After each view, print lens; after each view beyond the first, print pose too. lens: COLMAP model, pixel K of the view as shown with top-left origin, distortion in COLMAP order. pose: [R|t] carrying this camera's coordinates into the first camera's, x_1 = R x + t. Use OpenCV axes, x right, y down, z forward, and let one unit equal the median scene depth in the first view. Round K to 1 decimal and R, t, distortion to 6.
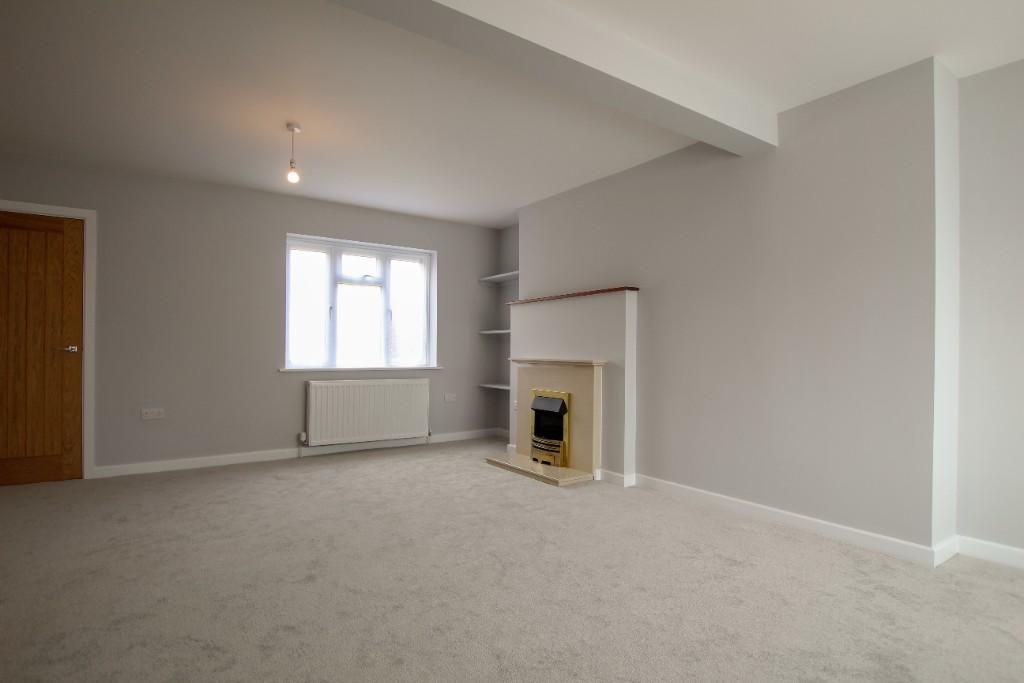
lens RADIAL K [[532.0, 0, 512.0], [0, 532.0, 341.5], [0, 0, 1]] dist [-0.002443, -0.000621]
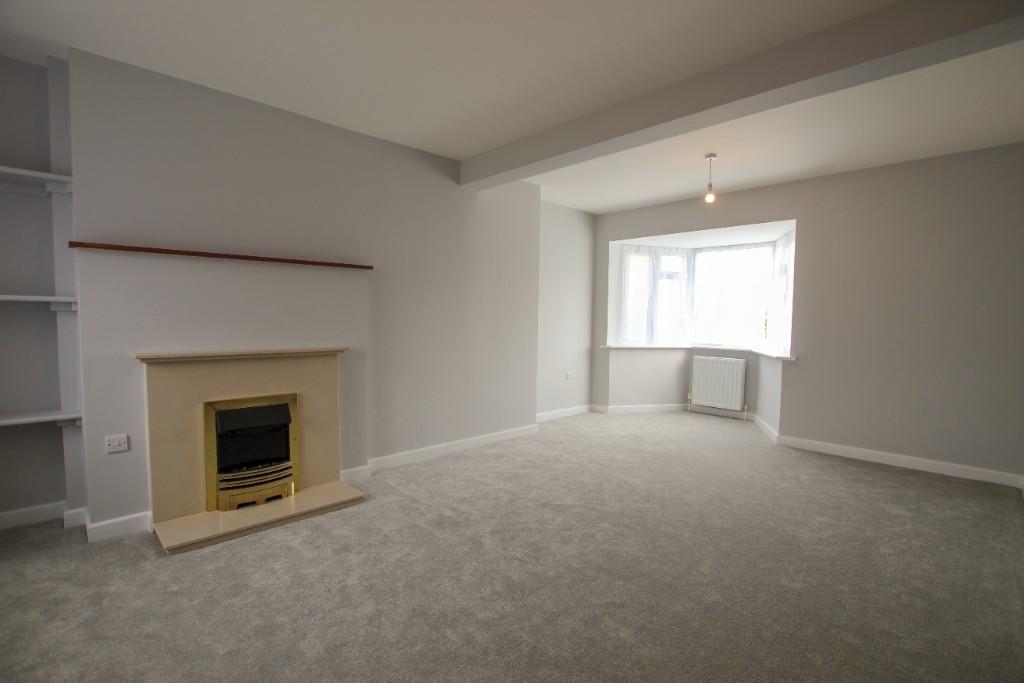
lens RADIAL K [[483.7, 0, 512.0], [0, 483.7, 341.5], [0, 0, 1]] dist [-0.000902, -0.000147]
pose [[-0.143217, -0.064058, 0.987616, -0.609000], [-0.025466, 0.997811, 0.061026, -0.024065], [-0.989364, -0.016410, -0.144534, 0.806447]]
